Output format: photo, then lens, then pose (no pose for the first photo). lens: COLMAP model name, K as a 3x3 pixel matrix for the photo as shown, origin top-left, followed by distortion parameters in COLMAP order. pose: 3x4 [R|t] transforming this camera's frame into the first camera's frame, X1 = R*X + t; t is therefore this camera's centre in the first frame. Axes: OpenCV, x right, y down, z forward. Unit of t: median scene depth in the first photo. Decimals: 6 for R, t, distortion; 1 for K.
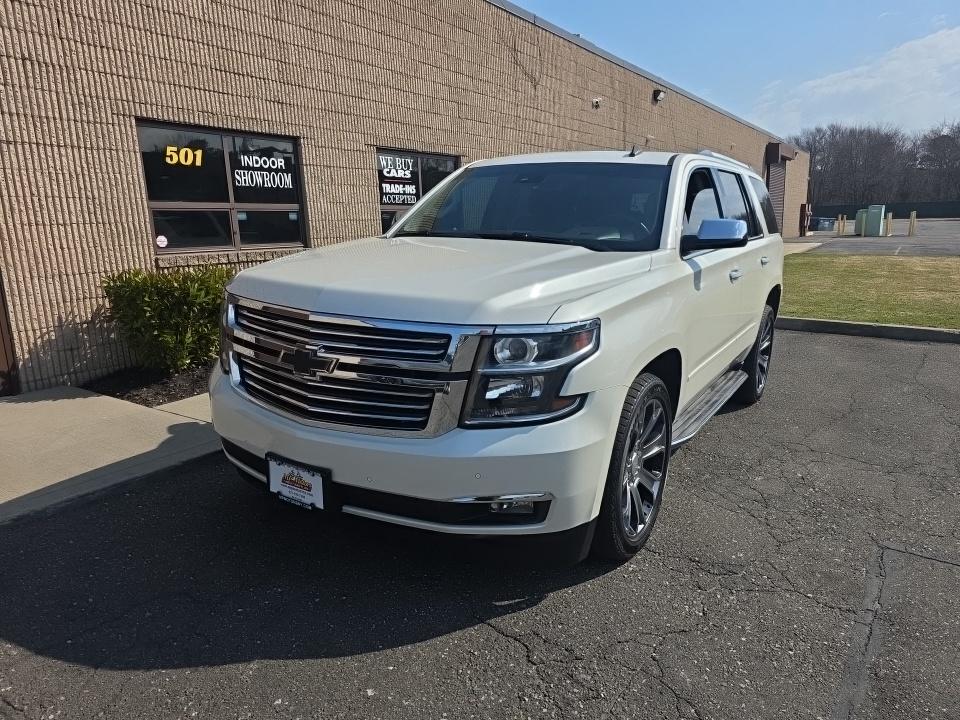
lens RADIAL K [[630.1, 0, 489.6], [0, 630.1, 409.5], [0, 0, 1]] dist [0.041402, -0.030216]
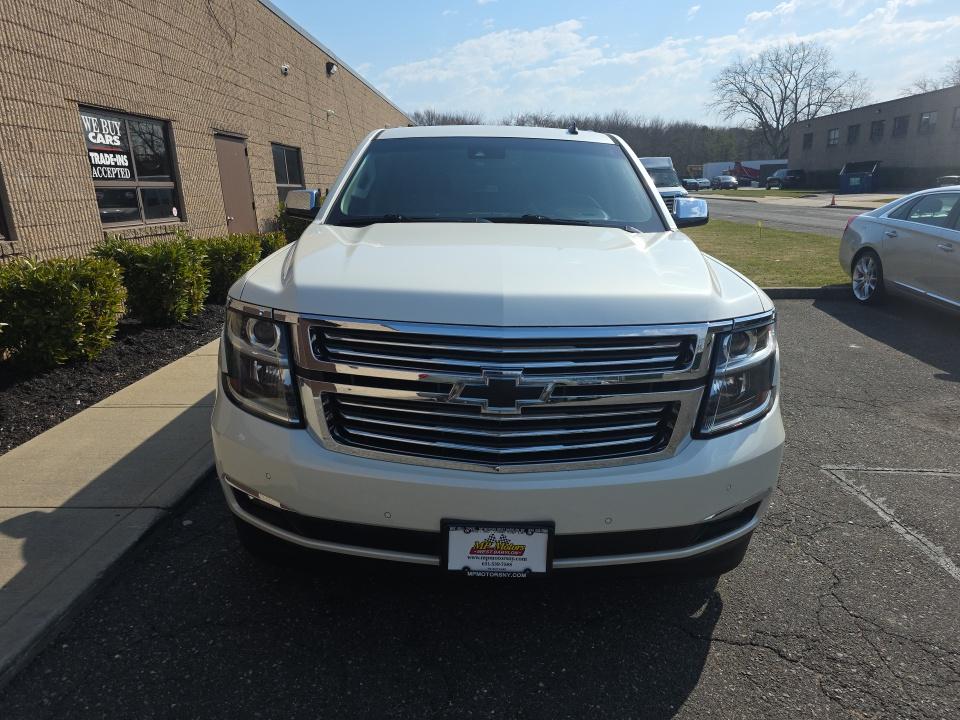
lens RADIAL K [[630.1, 0, 489.6], [0, 630.1, 409.5], [0, 0, 1]] dist [0.041402, -0.030216]
pose [[0.856526, -0.169880, 0.487345, -0.183345], [0.154299, 0.985375, 0.072298, -0.030399], [-0.492499, 0.013272, 0.870212, 0.092331]]
